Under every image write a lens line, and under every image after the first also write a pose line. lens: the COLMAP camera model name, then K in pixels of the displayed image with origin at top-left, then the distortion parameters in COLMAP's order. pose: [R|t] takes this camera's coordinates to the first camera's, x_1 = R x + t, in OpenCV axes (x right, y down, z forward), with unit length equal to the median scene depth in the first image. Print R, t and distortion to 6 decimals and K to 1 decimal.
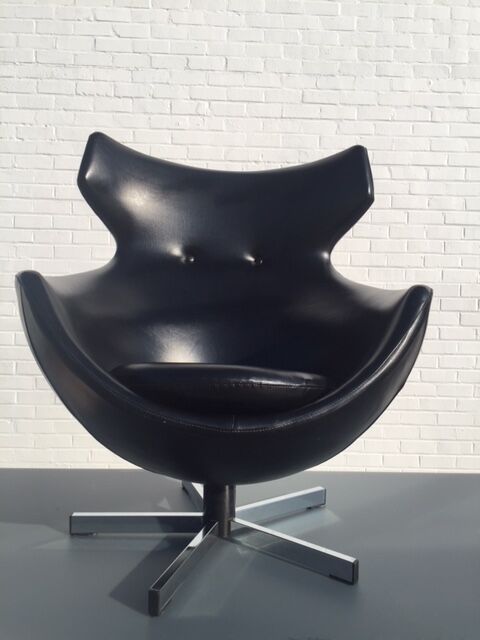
lens RADIAL K [[545.3, 0, 238.9], [0, 545.3, 317.3], [0, 0, 1]] dist [0.085828, -0.126333]
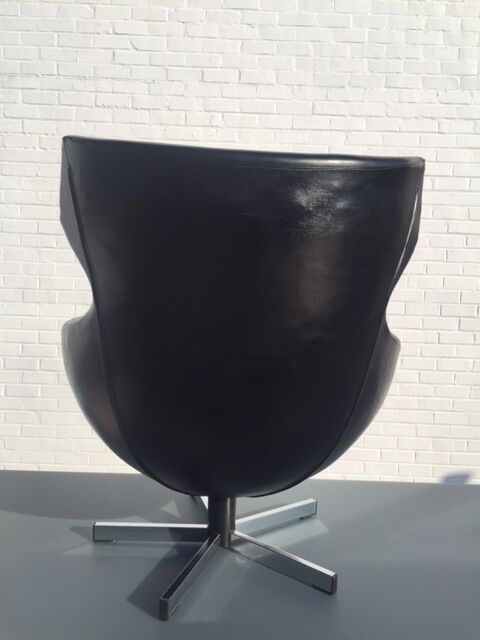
lens RADIAL K [[545.3, 0, 238.7], [0, 545.3, 317.6], [0, 0, 1]] dist [0.085828, -0.126333]
pose [[0.999446, 0.013768, -0.030290, 0.013271], [-0.012021, 0.998295, 0.057122, -0.065927], [0.031025, -0.056726, 0.997908, -0.058074]]
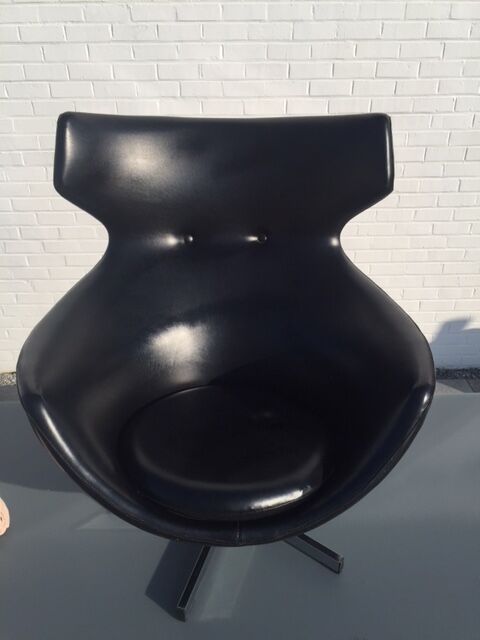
lens RADIAL K [[545.3, 0, 243.3], [0, 545.3, 319.8], [0, 0, 1]] dist [0.085828, -0.126333]
pose [[0.999437, -0.022549, -0.024858, 0.013697], [0.031691, 0.877863, 0.477863, -0.236680], [0.011046, -0.478381, 0.878083, 0.063600]]
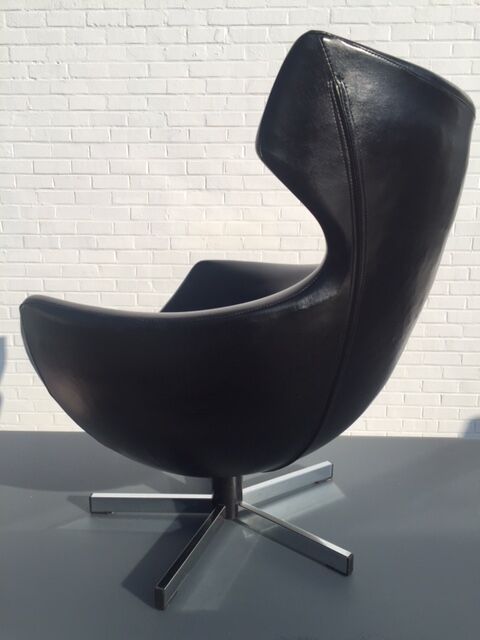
lens RADIAL K [[545.3, 0, 239.5], [0, 545.3, 316.5], [0, 0, 1]] dist [0.085828, -0.126333]
pose [[0.997312, -0.005794, -0.073042, 0.030097], [0.018638, 0.984139, 0.176416, -0.077734], [0.070861, -0.177303, 0.981602, 0.008088]]
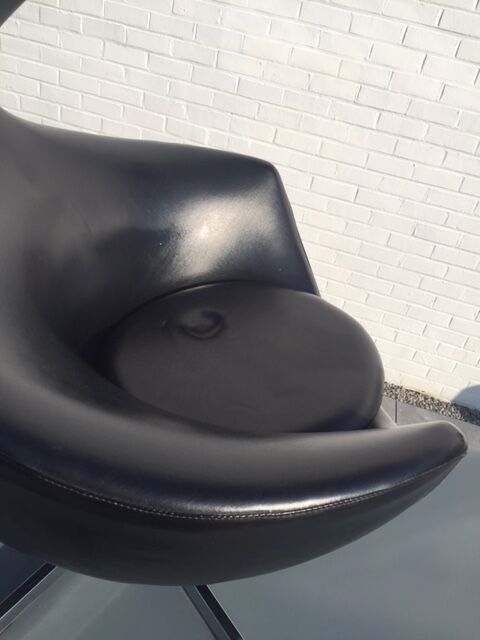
lens RADIAL K [[545.3, 0, 241.2], [0, 545.3, 315.6], [0, 0, 1]] dist [0.085828, -0.126333]
pose [[0.949659, 0.279661, -0.141197, 0.070867], [-0.170783, 0.839976, 0.515047, -0.137640], [0.262641, -0.465005, 0.845452, 0.204910]]
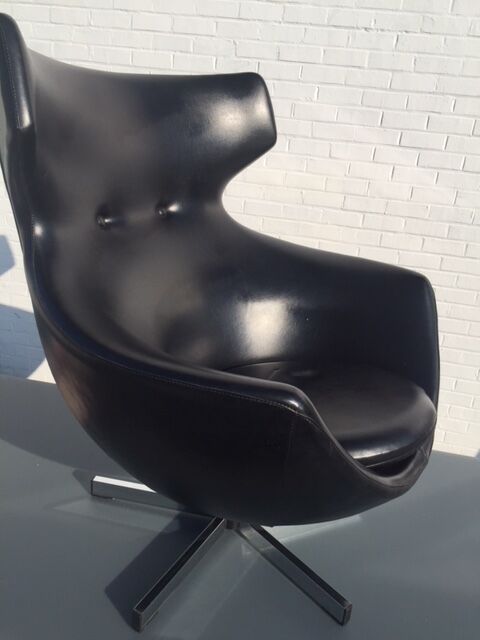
lens RADIAL K [[545.3, 0, 242.9], [0, 545.3, 317.2], [0, 0, 1]] dist [0.085828, -0.126333]
pose [[0.976513, 0.133777, -0.168896, 0.047930], [-0.075275, 0.946325, 0.314328, -0.124689], [0.201881, -0.294232, 0.934169, 0.077324]]
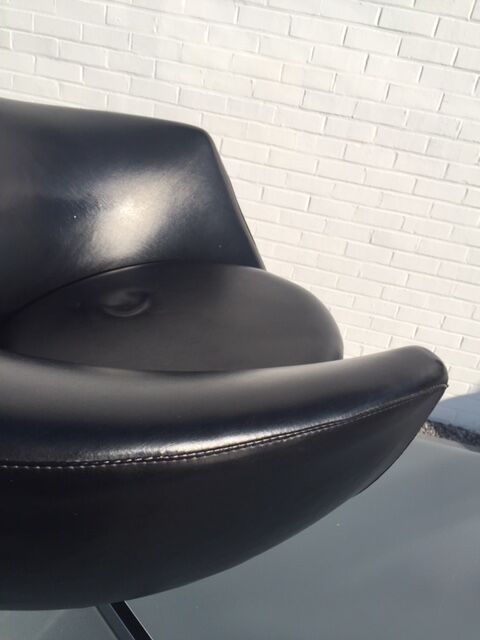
lens RADIAL K [[545.3, 0, 243.7], [0, 545.3, 317.0], [0, 0, 1]] dist [0.085828, -0.126333]
pose [[0.971506, 0.213645, -0.102625, 0.091815], [-0.149738, 0.888883, 0.432972, -0.078462], [0.183724, -0.405268, 0.895546, 0.238231]]
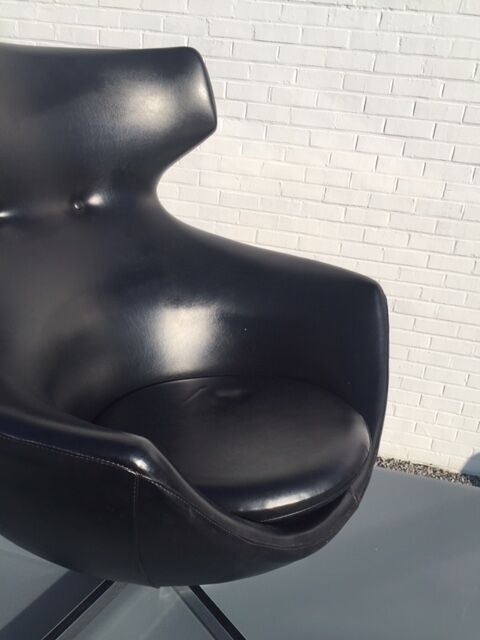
lens RADIAL K [[545.3, 0, 245.7], [0, 545.3, 314.8], [0, 0, 1]] dist [0.085828, -0.126333]
pose [[0.971151, 0.149449, -0.185825, 0.099075], [-0.081577, 0.940444, 0.330015, -0.126423], [0.224078, -0.305335, 0.925505, 0.147309]]
